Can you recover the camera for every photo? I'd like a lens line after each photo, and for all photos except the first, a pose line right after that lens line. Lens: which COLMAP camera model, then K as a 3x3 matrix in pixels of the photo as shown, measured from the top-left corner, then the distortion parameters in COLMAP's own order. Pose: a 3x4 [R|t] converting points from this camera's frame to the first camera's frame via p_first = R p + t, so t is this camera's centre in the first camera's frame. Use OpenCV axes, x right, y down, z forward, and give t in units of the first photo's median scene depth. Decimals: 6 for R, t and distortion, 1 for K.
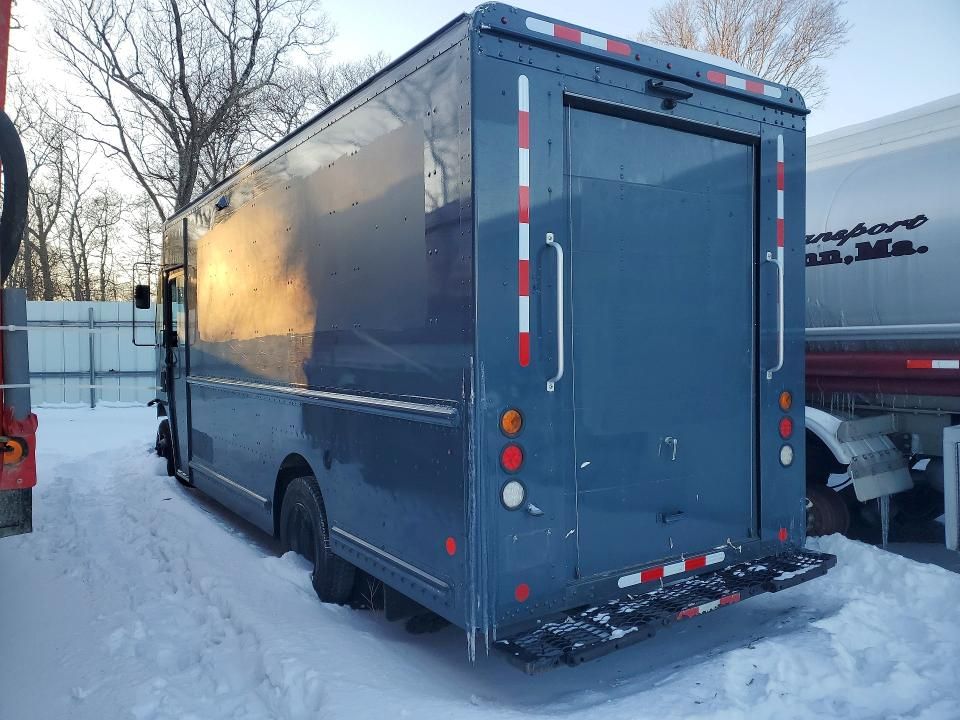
lens RADIAL K [[739.9, 0, 475.0], [0, 739.9, 361.5], [0, 0, 1]] dist [0.022003, -0.018663]
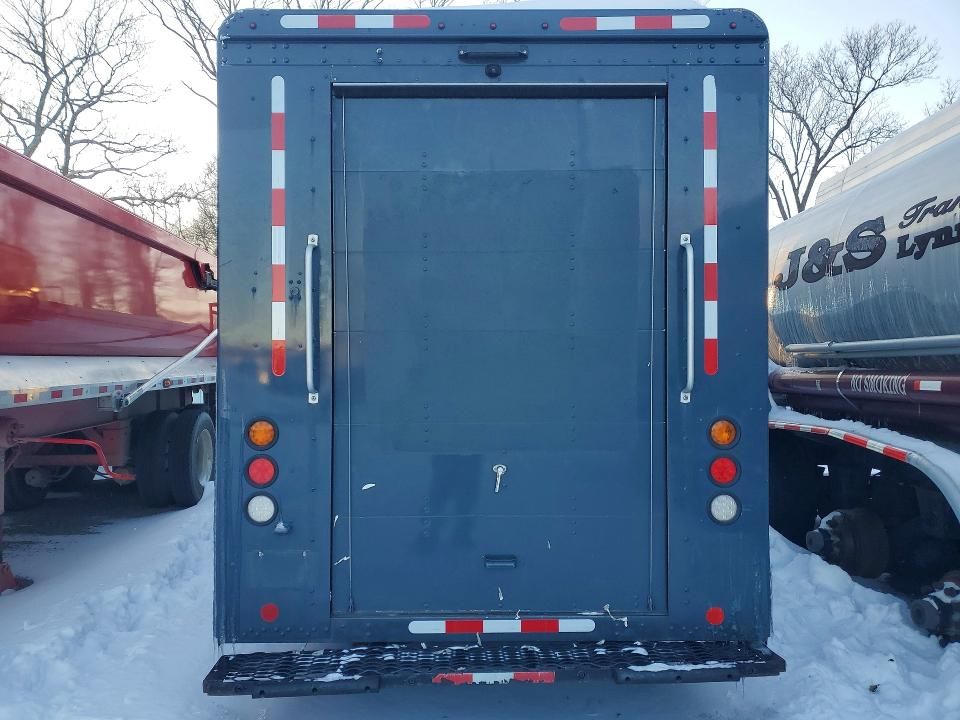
lens RADIAL K [[739.9, 0, 476.2], [0, 739.9, 360.5], [0, 0, 1]] dist [0.022003, -0.018663]
pose [[0.841690, 0.009766, -0.539872, 0.728564], [-0.020651, 0.999687, -0.014113, -0.004930], [0.539565, 0.023028, 0.841629, 0.296774]]
